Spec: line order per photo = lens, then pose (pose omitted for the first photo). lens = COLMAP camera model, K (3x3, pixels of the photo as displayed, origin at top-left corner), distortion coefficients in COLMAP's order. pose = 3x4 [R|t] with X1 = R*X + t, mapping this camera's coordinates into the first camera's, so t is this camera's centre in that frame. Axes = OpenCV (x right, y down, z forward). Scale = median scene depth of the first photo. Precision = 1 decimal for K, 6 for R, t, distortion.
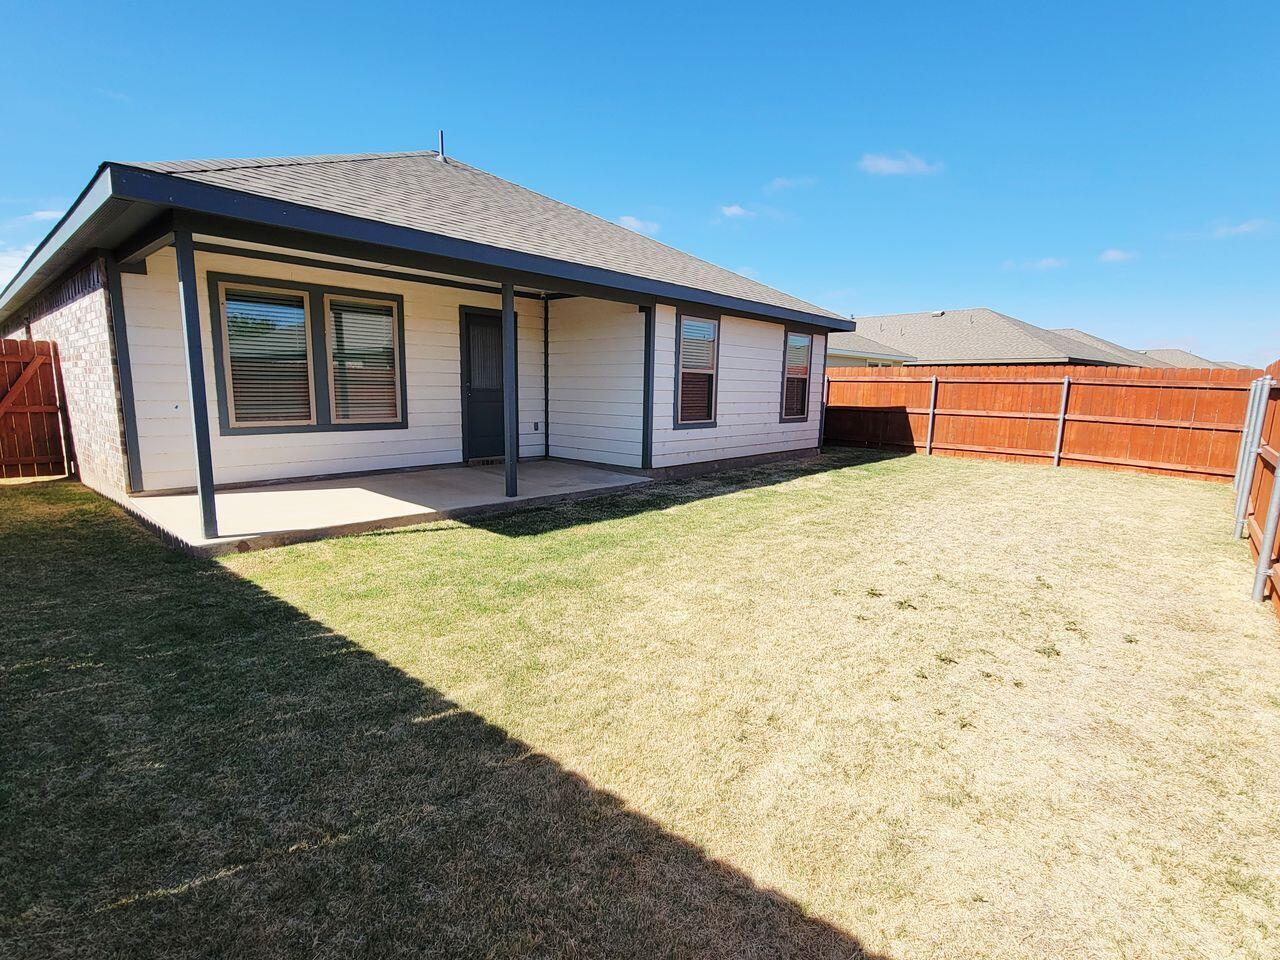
lens RADIAL K [[625.6, 0, 628.9], [0, 625.6, 489.0], [0, 0, 1]] dist [-0.004333, -0.000071]
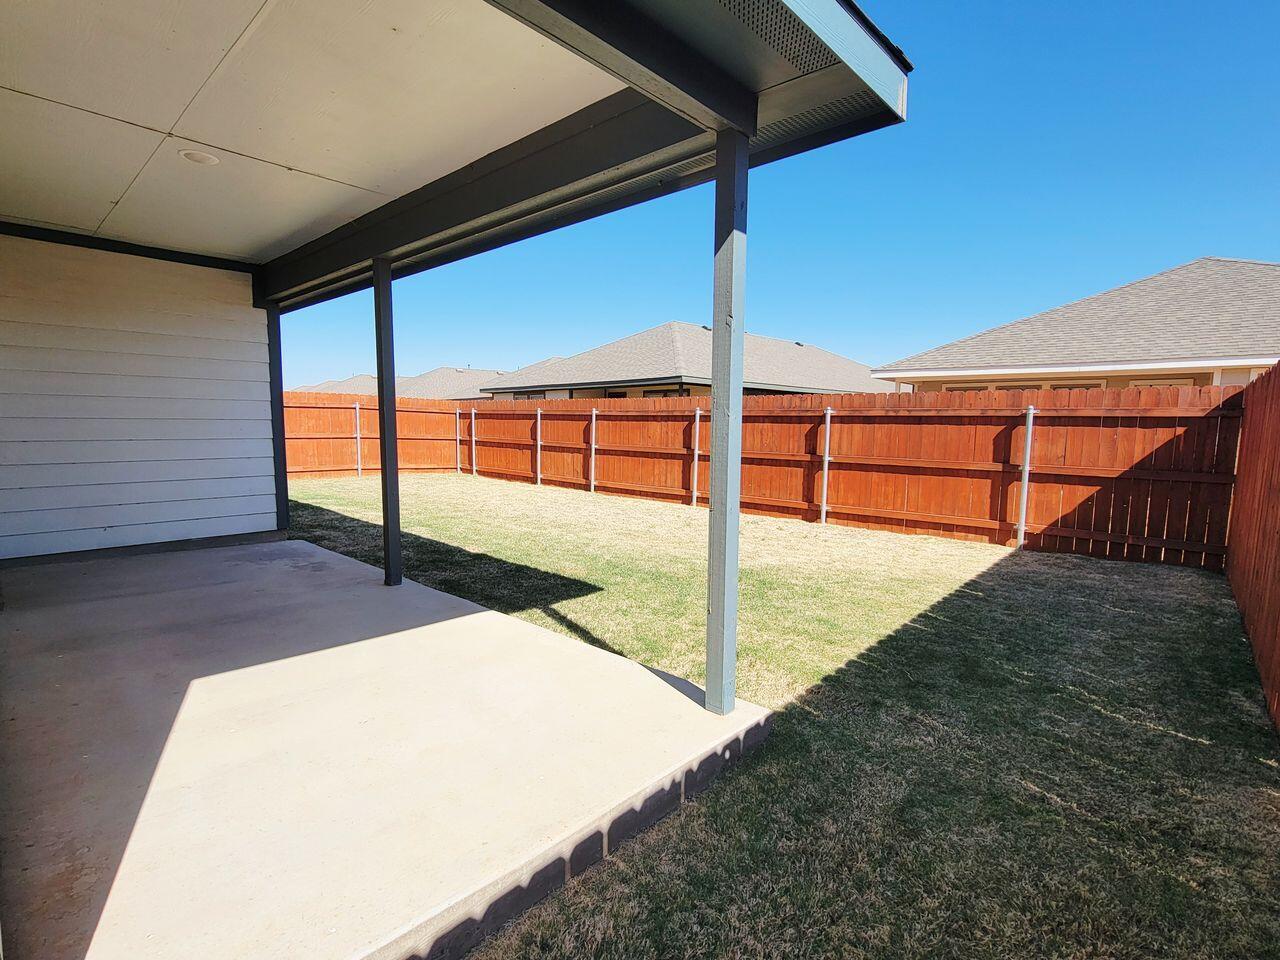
lens RADIAL K [[625.6, 0, 628.9], [0, 625.6, 489.0], [0, 0, 1]] dist [-0.004333, -0.000071]
pose [[0.017391, -0.125945, 0.991885, -1.577856], [0.151871, 0.980857, 0.121882, -0.249828], [-0.988247, 0.148519, 0.036185, 1.377354]]
